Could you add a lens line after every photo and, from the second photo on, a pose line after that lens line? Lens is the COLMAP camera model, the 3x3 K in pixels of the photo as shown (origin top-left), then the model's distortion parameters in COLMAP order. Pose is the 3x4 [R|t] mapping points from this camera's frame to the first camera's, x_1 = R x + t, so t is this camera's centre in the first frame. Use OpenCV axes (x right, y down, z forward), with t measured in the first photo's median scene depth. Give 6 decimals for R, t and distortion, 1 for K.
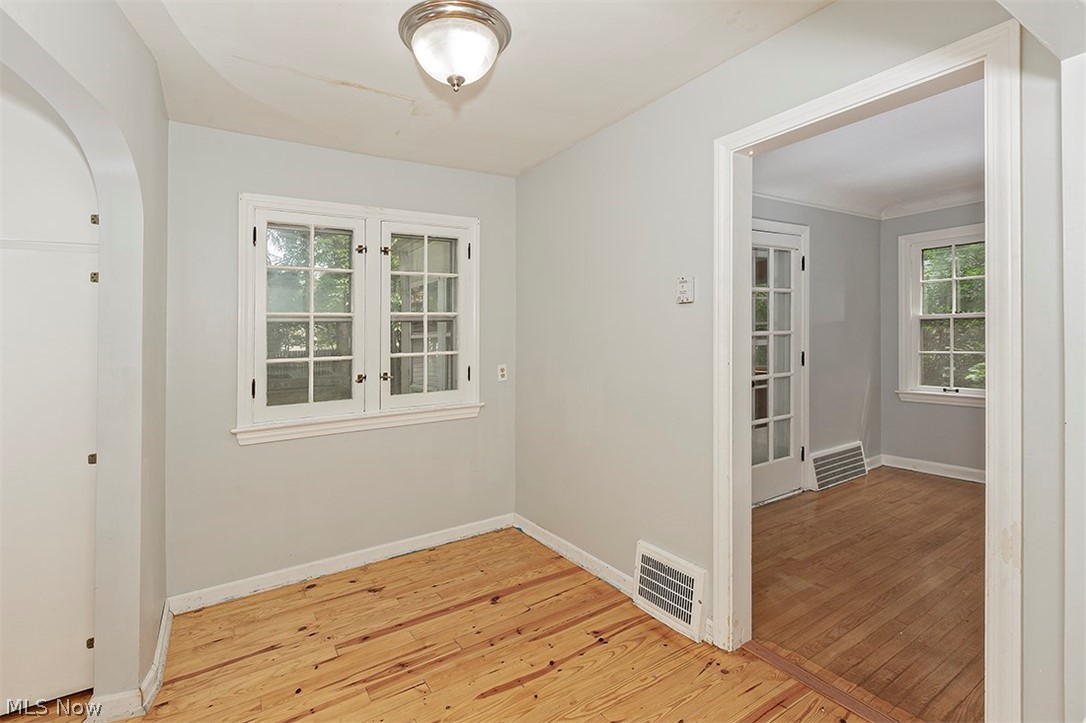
lens RADIAL K [[488.1, 0, 541.4], [0, 488.1, 333.3], [0, 0, 1]] dist [0.000146, -0.000244]
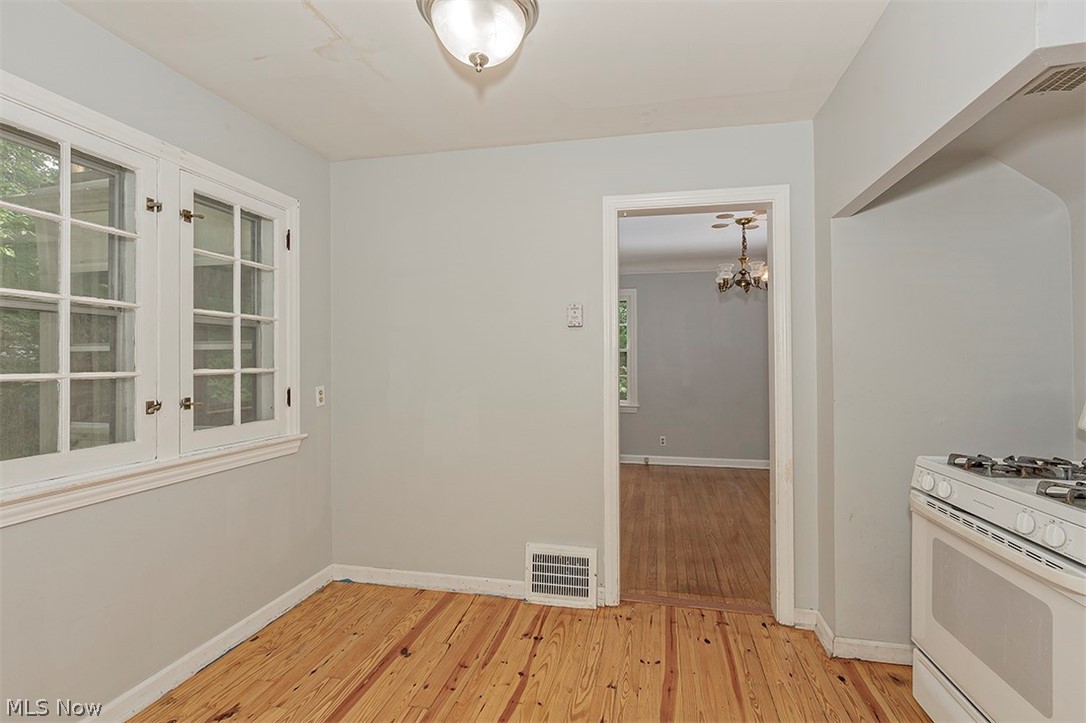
lens RADIAL K [[494.3, 0, 543.0], [0, 494.3, 361.5], [0, 0, 1]] dist [-0.001459, -0.000083]
pose [[0.690294, 0.024779, 0.723104, -0.555545], [-0.020286, 0.999683, -0.014891, 0.036639], [-0.723244, -0.004390, 0.690579, 0.212326]]
